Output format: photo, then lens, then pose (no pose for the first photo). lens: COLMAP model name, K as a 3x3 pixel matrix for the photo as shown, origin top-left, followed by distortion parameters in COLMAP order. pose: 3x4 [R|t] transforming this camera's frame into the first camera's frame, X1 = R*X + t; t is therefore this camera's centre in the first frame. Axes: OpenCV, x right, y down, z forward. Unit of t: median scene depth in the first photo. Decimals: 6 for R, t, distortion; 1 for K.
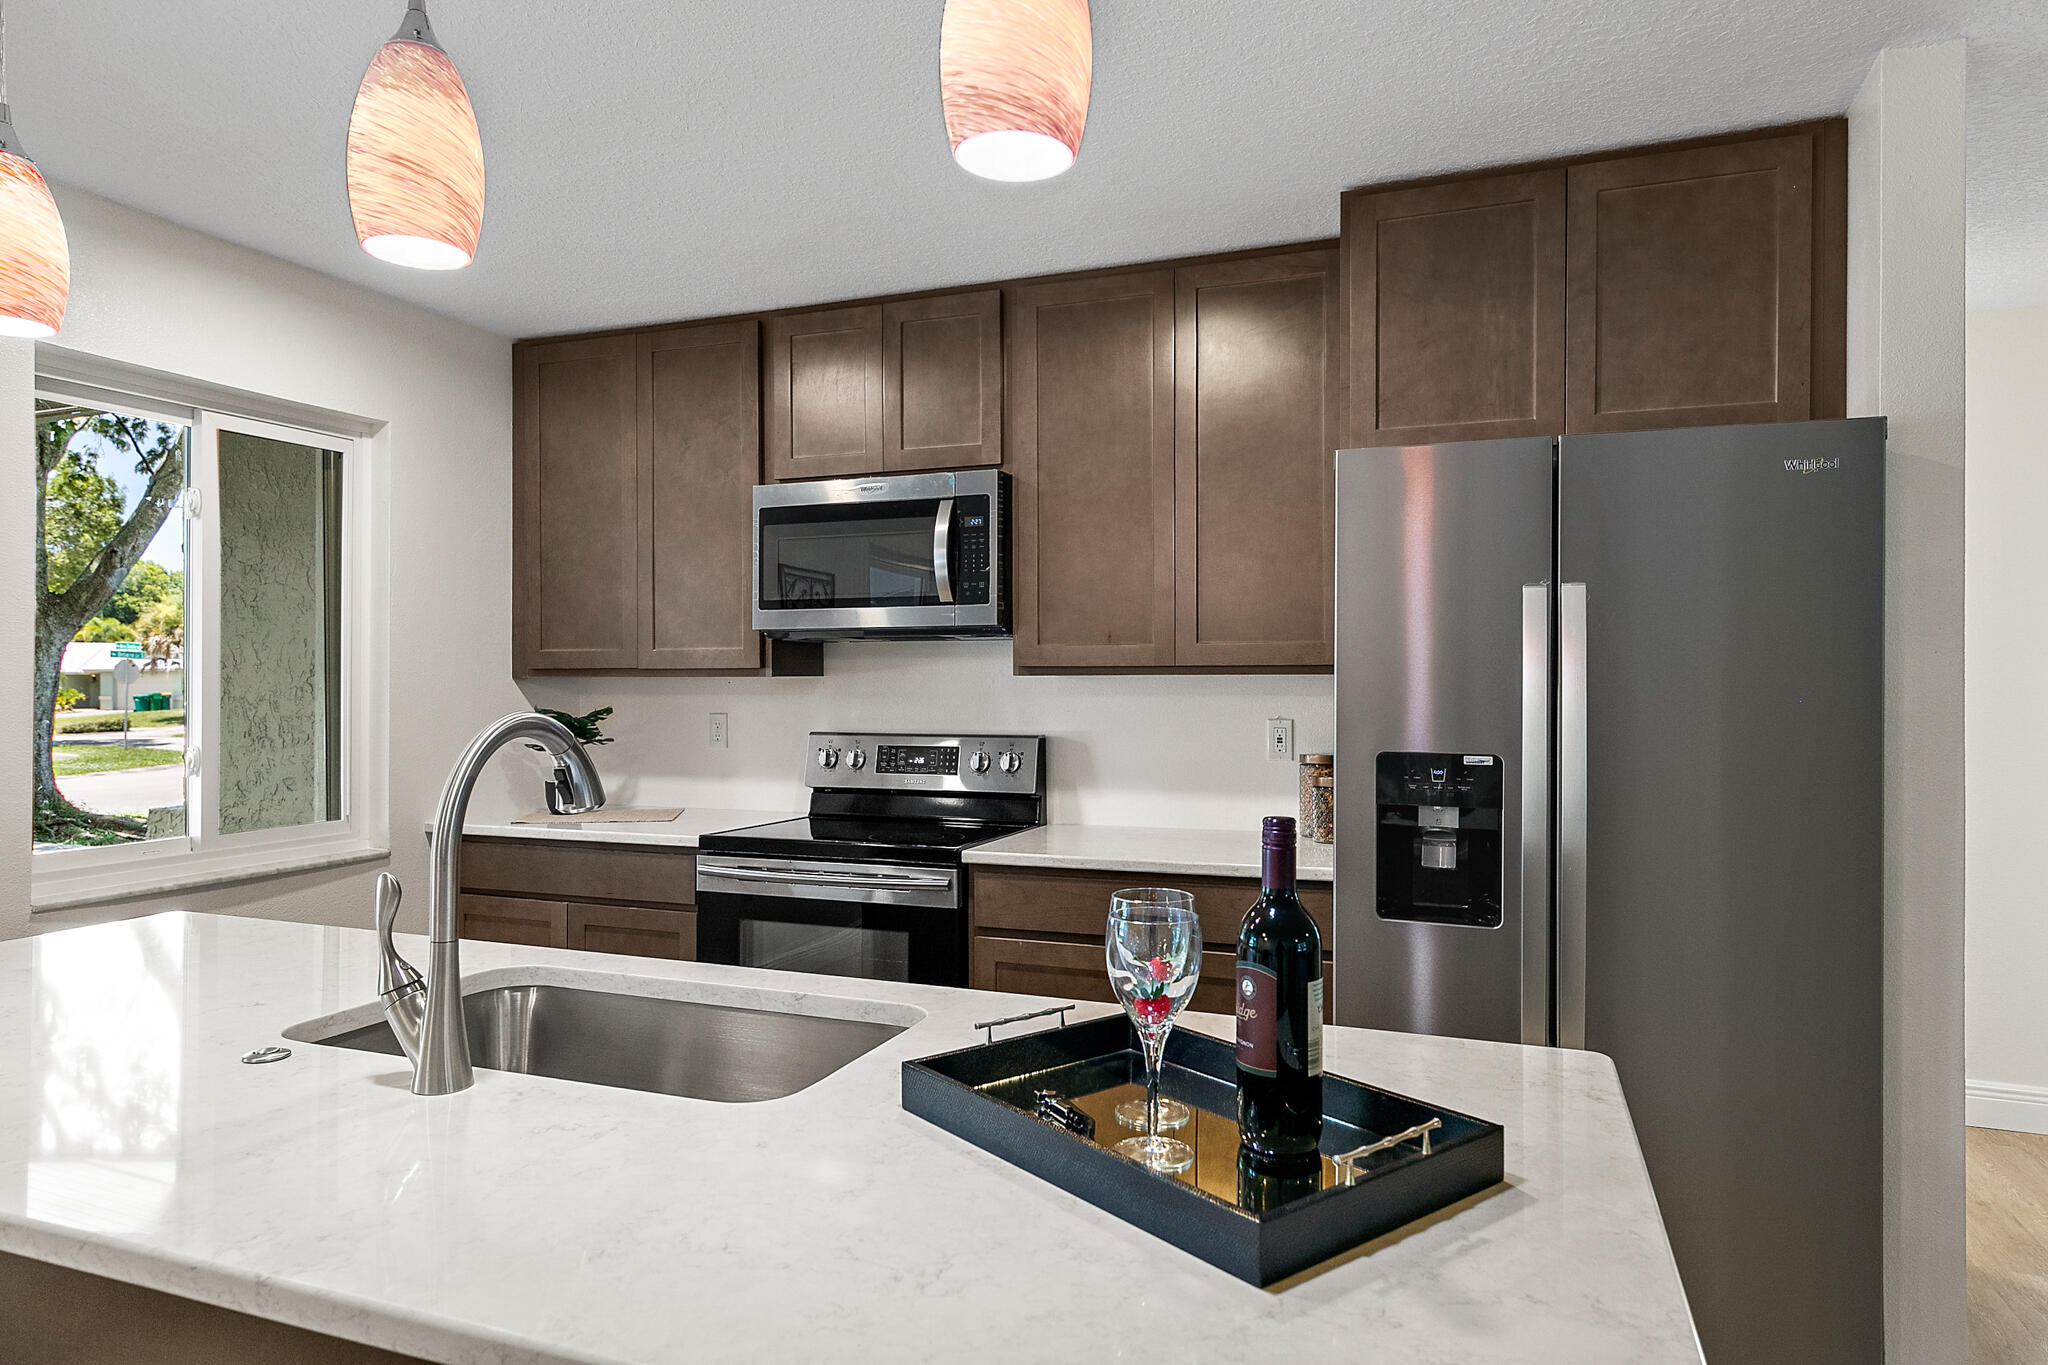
lens RADIAL K [[1233.8, 0, 1024.0], [0, 1233.8, 682.5], [0, 0, 1]] dist [0.002907, -0.000336]
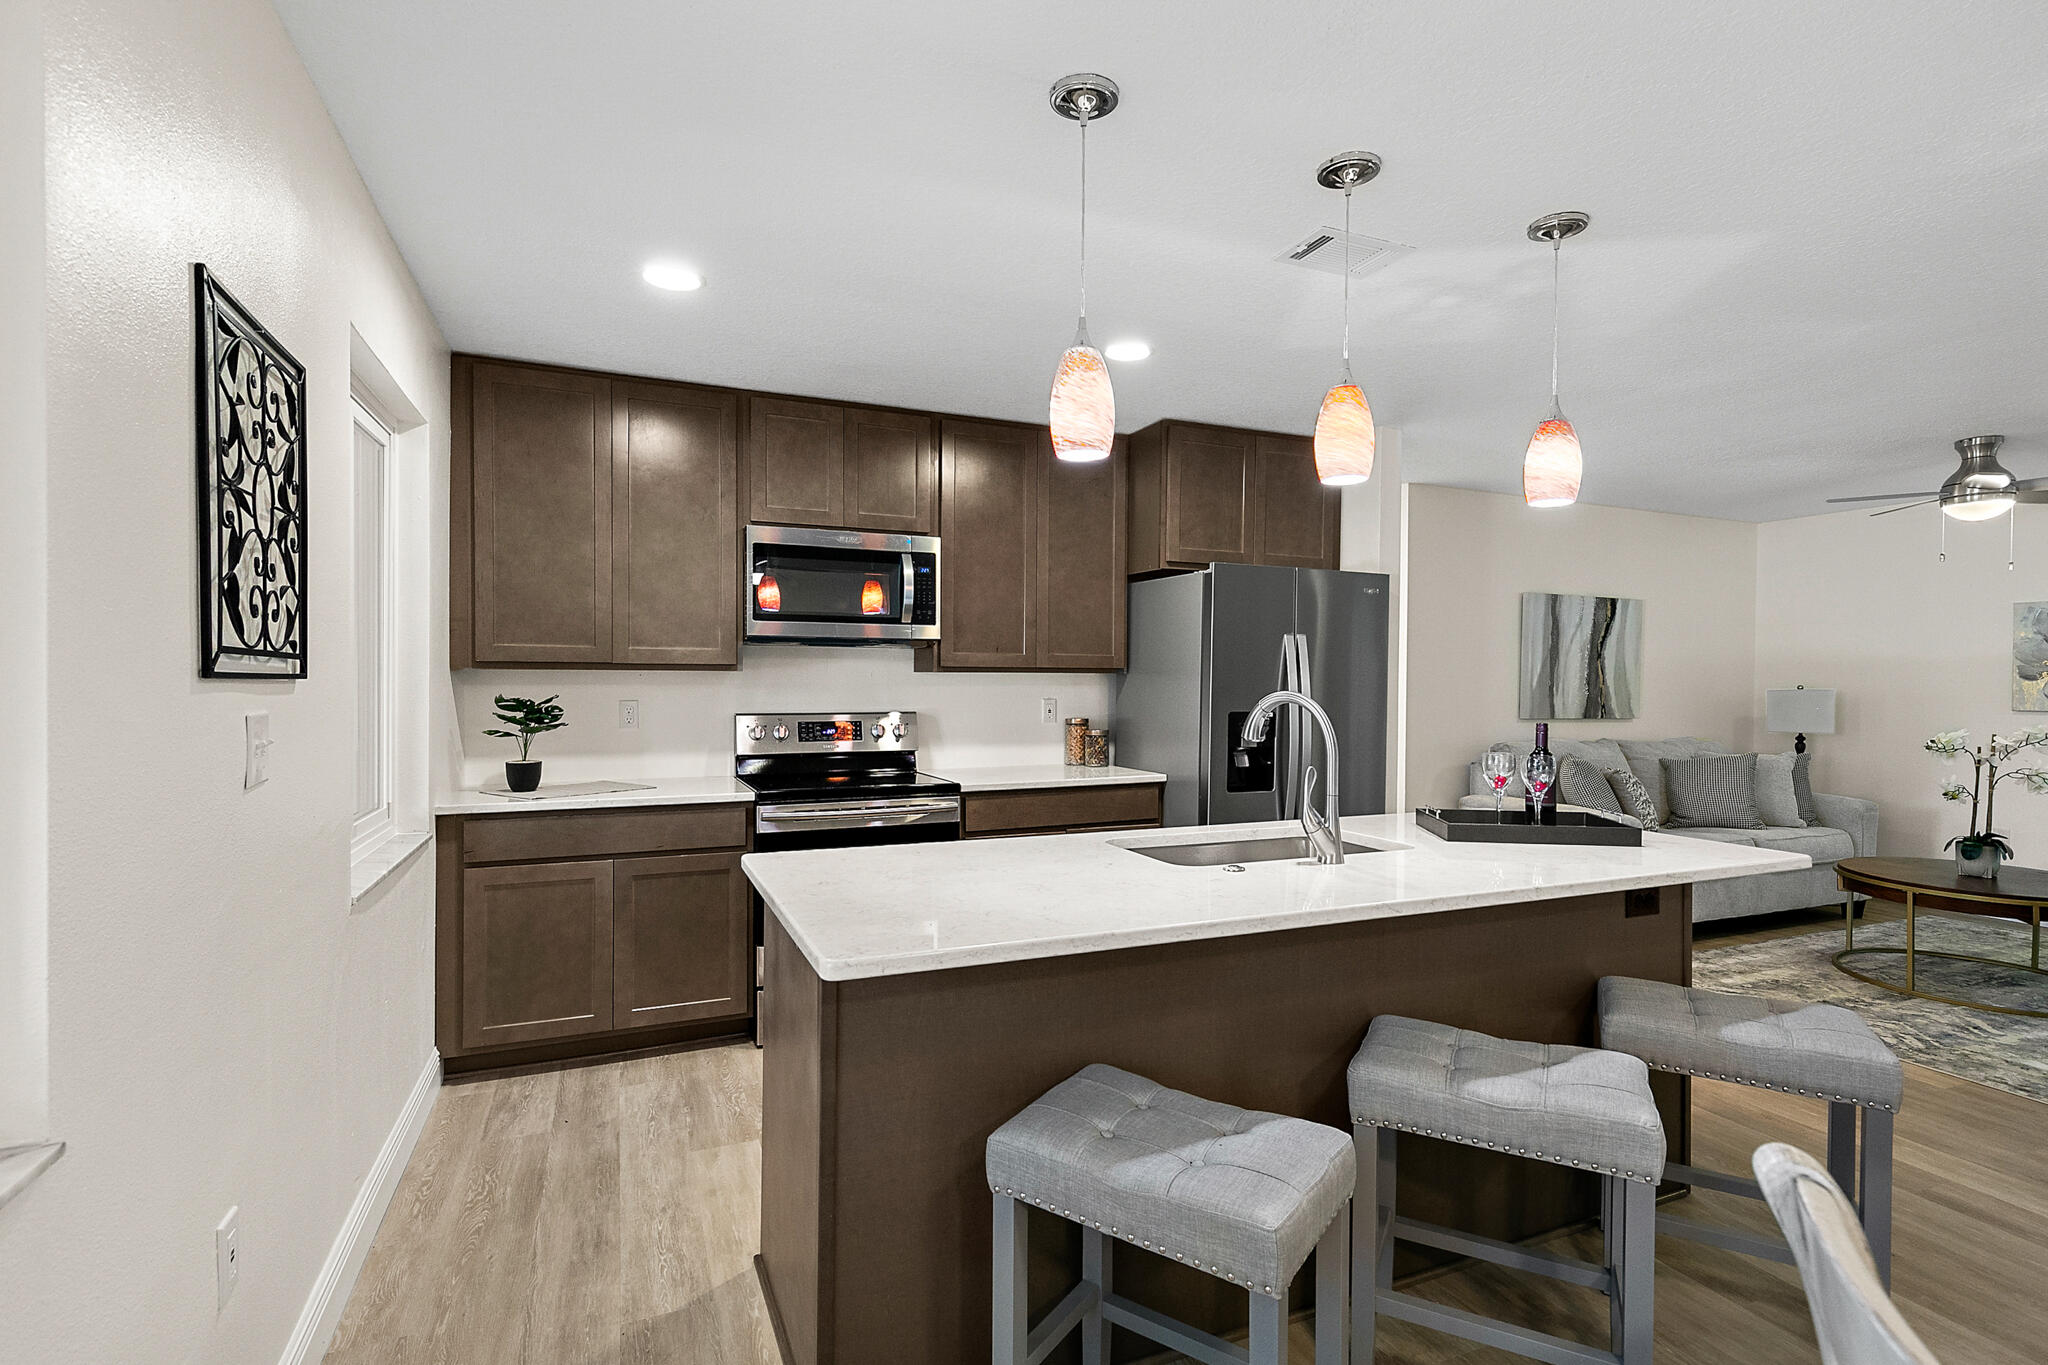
lens RADIAL K [[942.9, 0, 1024.0], [0, 942.9, 682.5], [0, 0, 1]] dist [0.001527, 0.000215]
pose [[0.714538, 0.001262, 0.699596, -0.758020], [-0.004756, 0.999984, 0.003053, 0.003243], [-0.699581, -0.005509, 0.714532, 0.088395]]
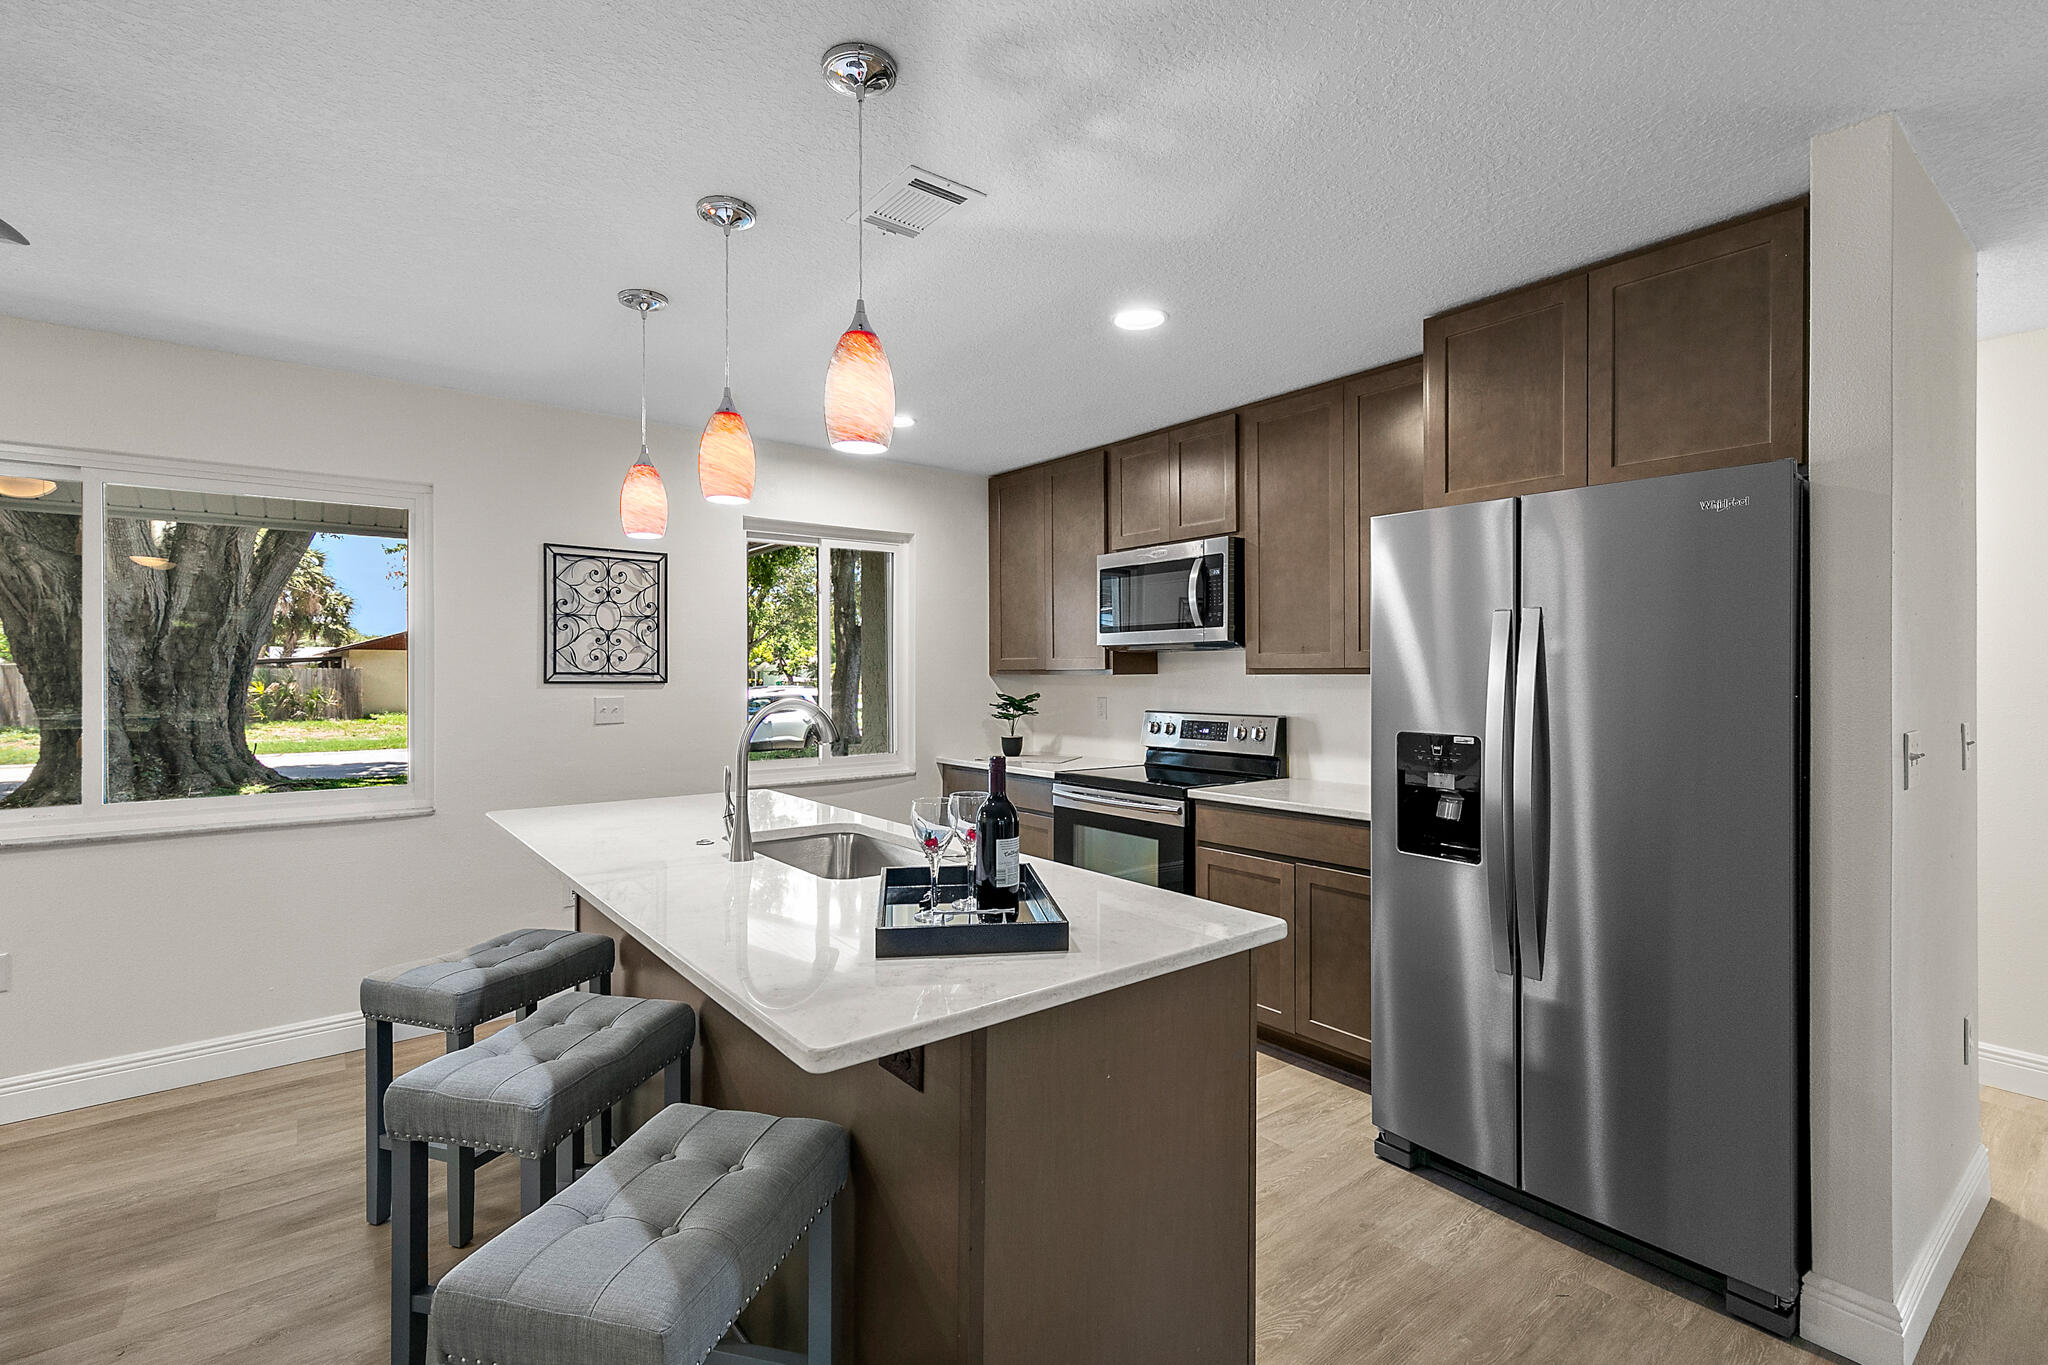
lens RADIAL K [[918.0, 0, 1024.0], [0, 918.0, 682.5], [0, 0, 1]] dist [-0.000227, 0.000254]
pose [[0.861188, 0.003718, -0.508273, 0.324508], [0.001387, 0.999952, 0.009665, -0.007338], [0.508284, -0.009028, 0.861142, -0.078082]]
